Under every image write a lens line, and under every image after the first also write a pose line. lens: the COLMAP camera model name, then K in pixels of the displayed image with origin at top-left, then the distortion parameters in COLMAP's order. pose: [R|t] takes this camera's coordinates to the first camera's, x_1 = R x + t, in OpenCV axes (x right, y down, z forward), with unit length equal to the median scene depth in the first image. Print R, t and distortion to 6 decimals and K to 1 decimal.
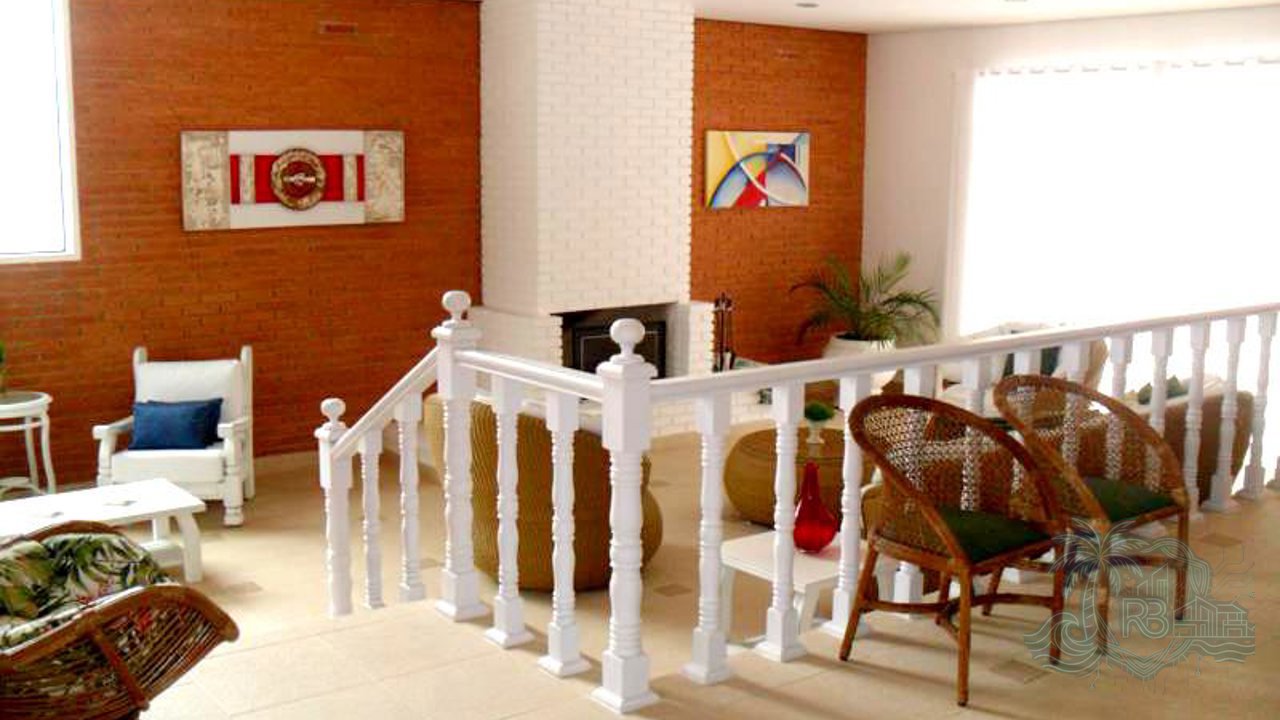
lens RADIAL K [[1345.1, 0, 640.0], [0, 1345.1, 360.0], [0, 0, 1]] dist [-0.084510, 0.019195]
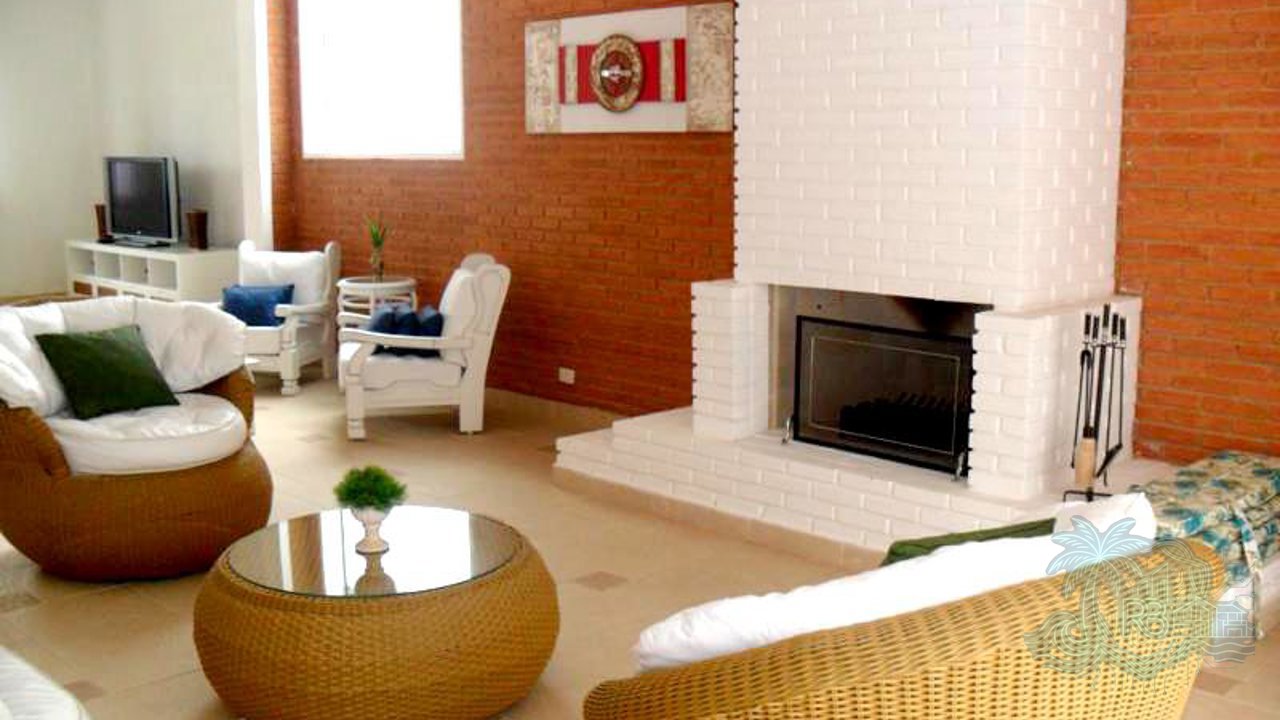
lens RADIAL K [[1345.1, 0, 640.0], [0, 1345.1, 360.0], [0, 0, 1]] dist [-0.084510, 0.019195]
pose [[0.111290, 0.147321, -0.982808, 0.566286], [-0.166850, 0.977683, 0.127659, -0.072474], [0.979681, 0.149775, 0.133387, 0.937252]]
